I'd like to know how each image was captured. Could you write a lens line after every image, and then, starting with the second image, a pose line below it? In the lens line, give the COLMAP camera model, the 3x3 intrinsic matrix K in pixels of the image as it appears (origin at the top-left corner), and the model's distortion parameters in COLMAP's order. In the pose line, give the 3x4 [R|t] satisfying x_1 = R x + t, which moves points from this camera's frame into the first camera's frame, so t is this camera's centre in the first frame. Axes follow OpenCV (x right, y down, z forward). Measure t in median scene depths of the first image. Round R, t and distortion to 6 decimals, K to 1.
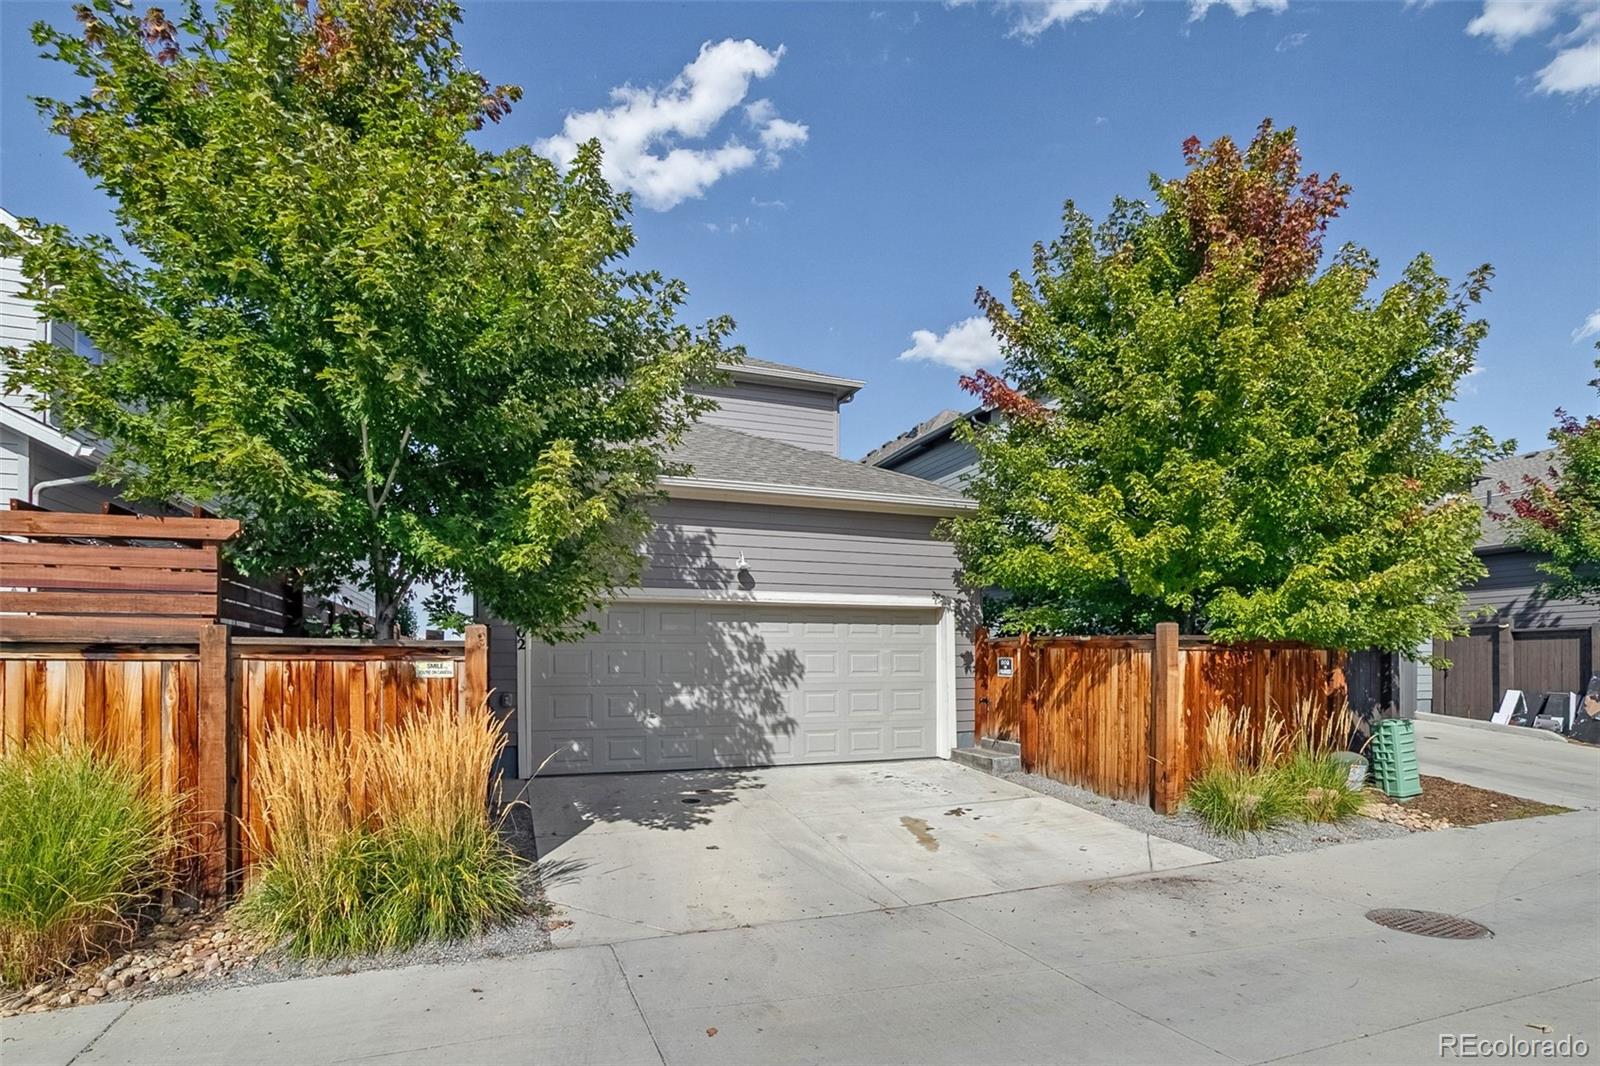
lens RADIAL K [[853.9, 0, 800.0], [0, 853.9, 533.0], [0, 0, 1]] dist [-0.058934, 0.040173]
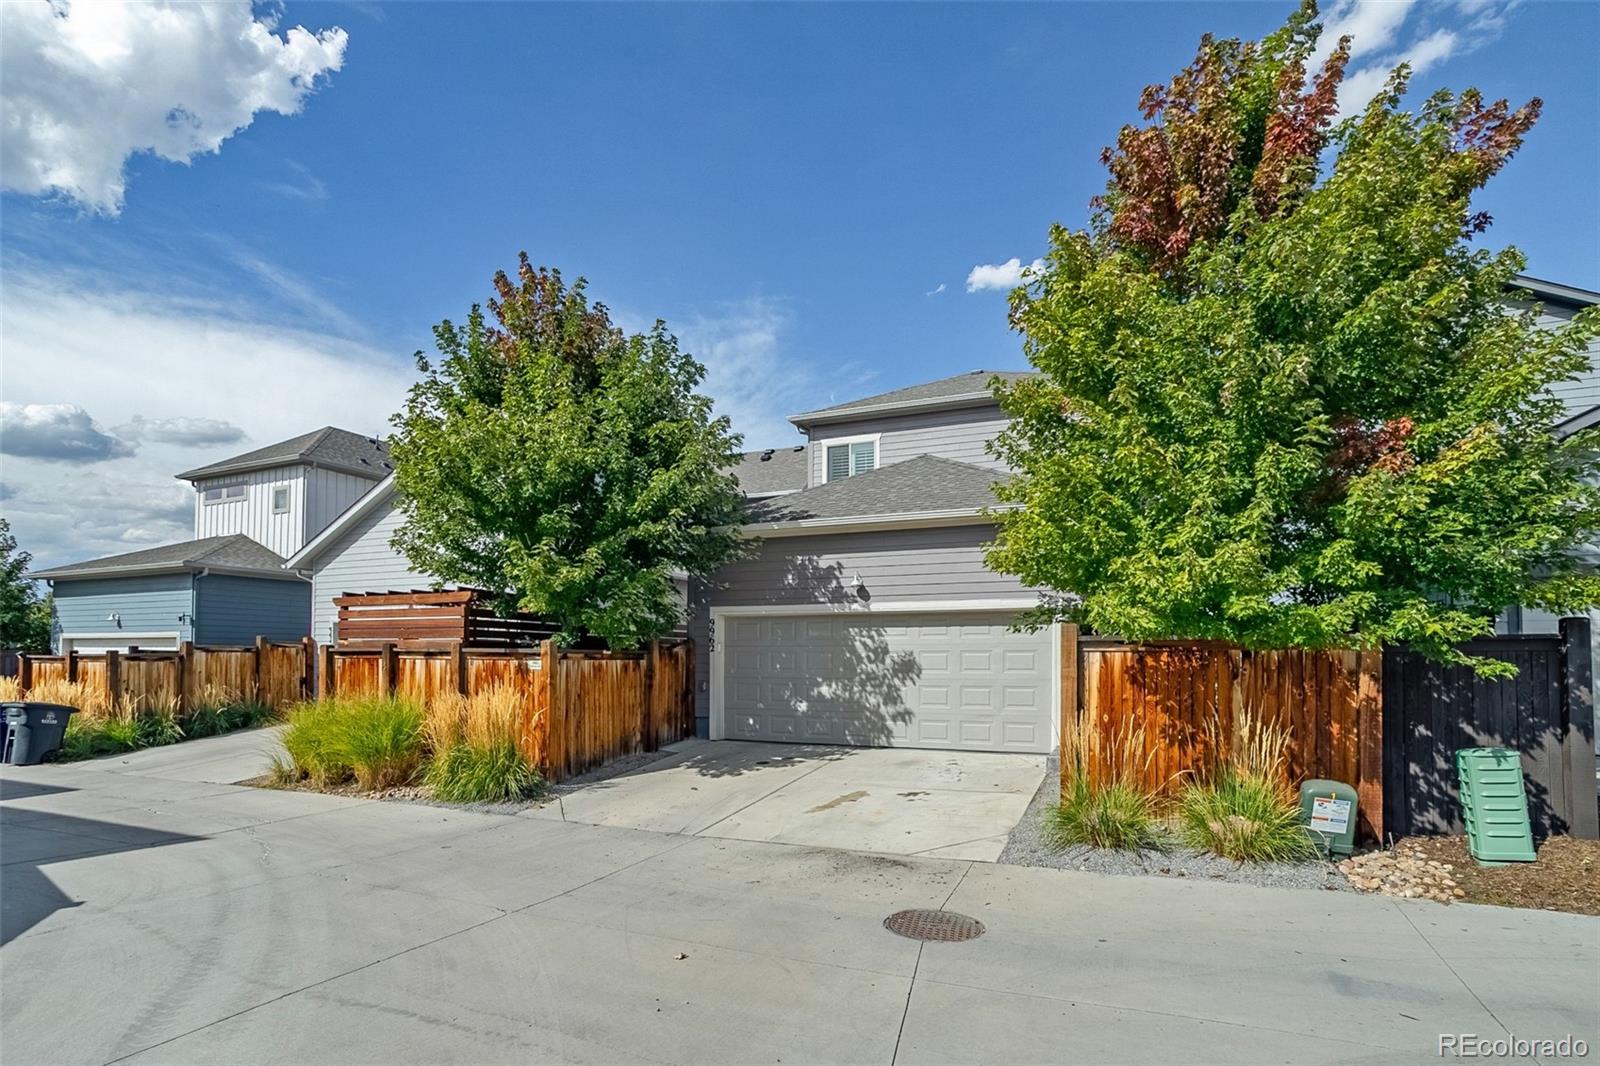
lens RADIAL K [[767.3, 0, 793.4], [0, 767.3, 532.9], [0, 0, 1]] dist [-0.068377, 0.042703]
pose [[0.703823, -0.114041, -0.701162, 0.681981], [0.101200, 0.993059, -0.059933, 0.019682], [0.703130, -0.028776, 0.710478, 0.135816]]
